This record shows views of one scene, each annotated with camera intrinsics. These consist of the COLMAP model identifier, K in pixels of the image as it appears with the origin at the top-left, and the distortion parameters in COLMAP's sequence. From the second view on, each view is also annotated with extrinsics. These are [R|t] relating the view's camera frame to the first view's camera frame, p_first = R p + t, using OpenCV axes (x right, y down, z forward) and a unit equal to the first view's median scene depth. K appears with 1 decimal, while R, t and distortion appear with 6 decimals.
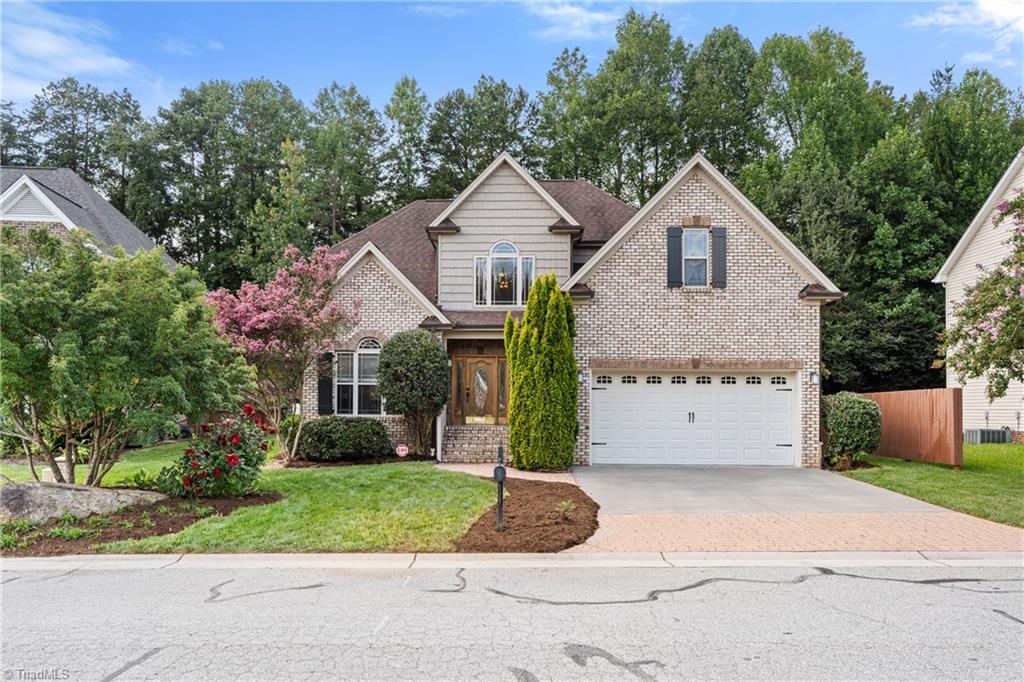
lens RADIAL K [[726.4, 0, 512.3], [0, 726.4, 347.2], [0, 0, 1]] dist [-0.000526, -0.000935]
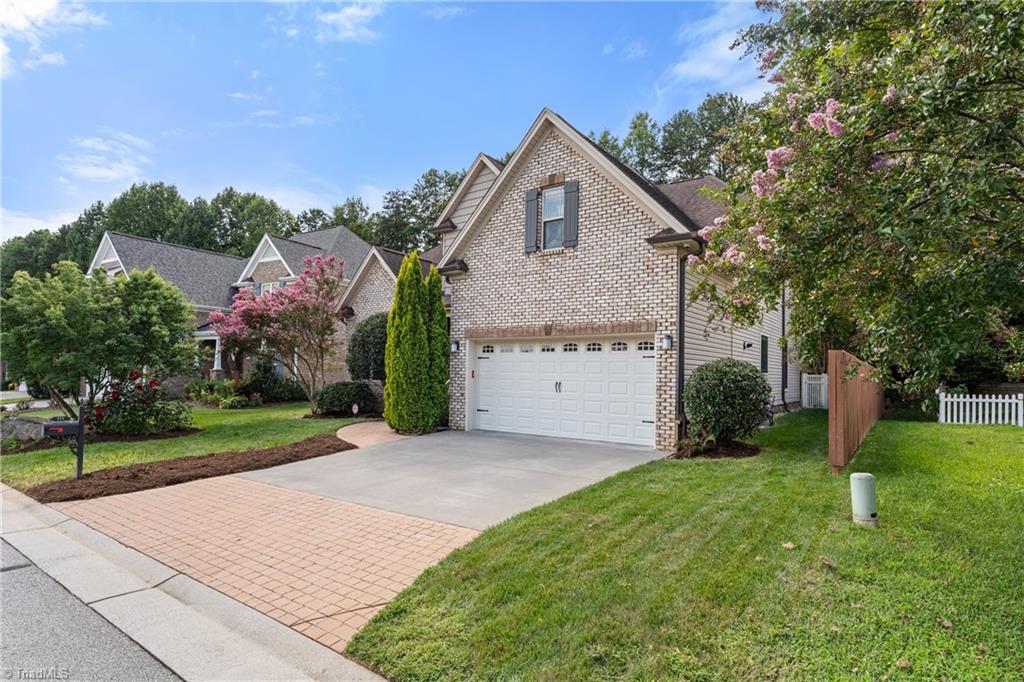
lens RADIAL K [[525.4, 0, 512.5], [0, 525.4, 335.3], [0, 0, 1]] dist [-0.020215, -0.000292]
pose [[0.826691, -0.035451, -0.561538, 0.589801], [0.041738, 0.999127, -0.001632, 0.027904], [0.561106, -0.022088, 0.827449, 0.401551]]
